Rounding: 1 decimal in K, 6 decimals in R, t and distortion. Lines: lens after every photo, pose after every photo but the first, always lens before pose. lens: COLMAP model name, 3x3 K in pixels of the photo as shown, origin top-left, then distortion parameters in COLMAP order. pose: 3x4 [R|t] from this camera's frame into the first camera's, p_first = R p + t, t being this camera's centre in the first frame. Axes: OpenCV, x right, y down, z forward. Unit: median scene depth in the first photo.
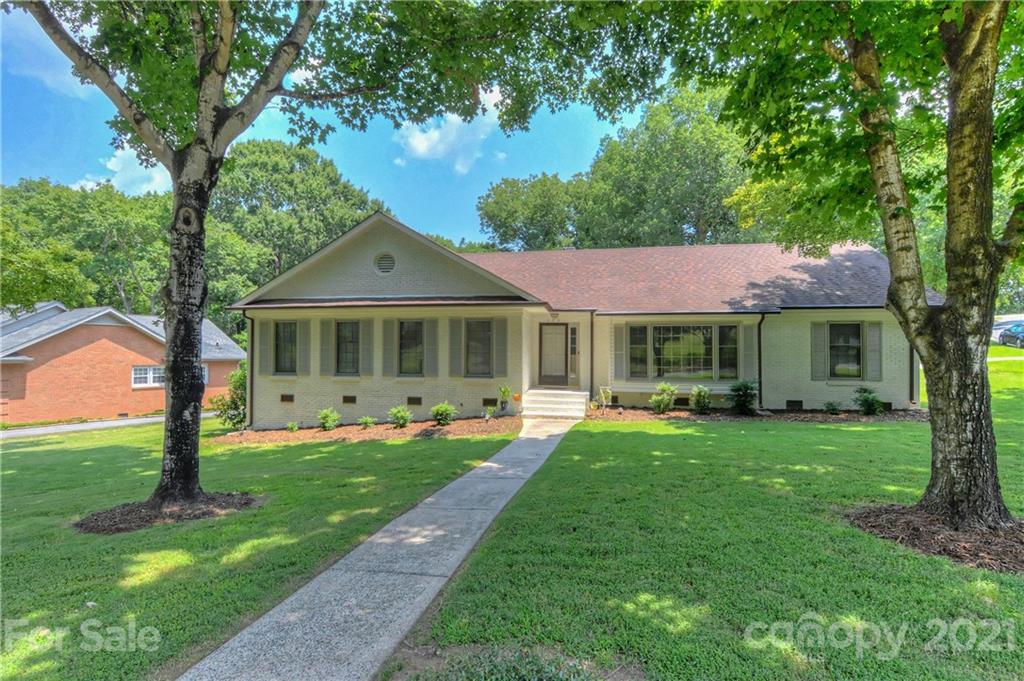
lens RADIAL K [[481.8, 0, 504.2], [0, 481.8, 343.4], [0, 0, 1]] dist [-0.001670, -0.000425]
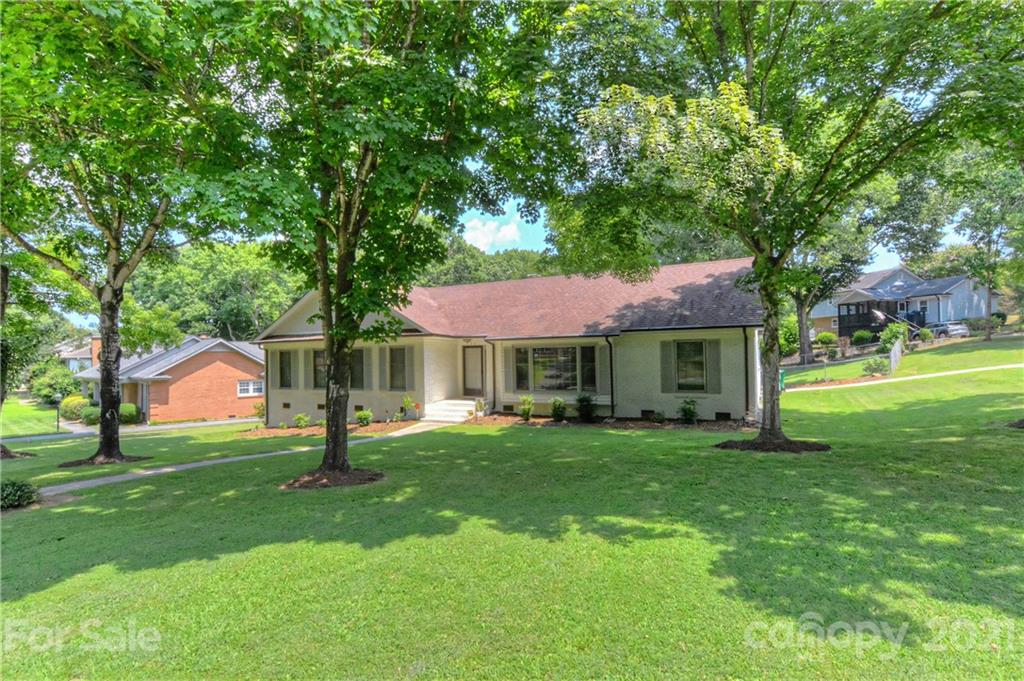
lens RADIAL K [[487.7, 0, 506.4], [0, 487.7, 351.3], [0, 0, 1]] dist [-0.000947, -0.000155]
pose [[0.960531, -0.025387, -0.277012, 0.614880], [0.027109, 0.999630, 0.002388, -0.033696], [0.276849, -0.009803, 0.960863, -0.207192]]
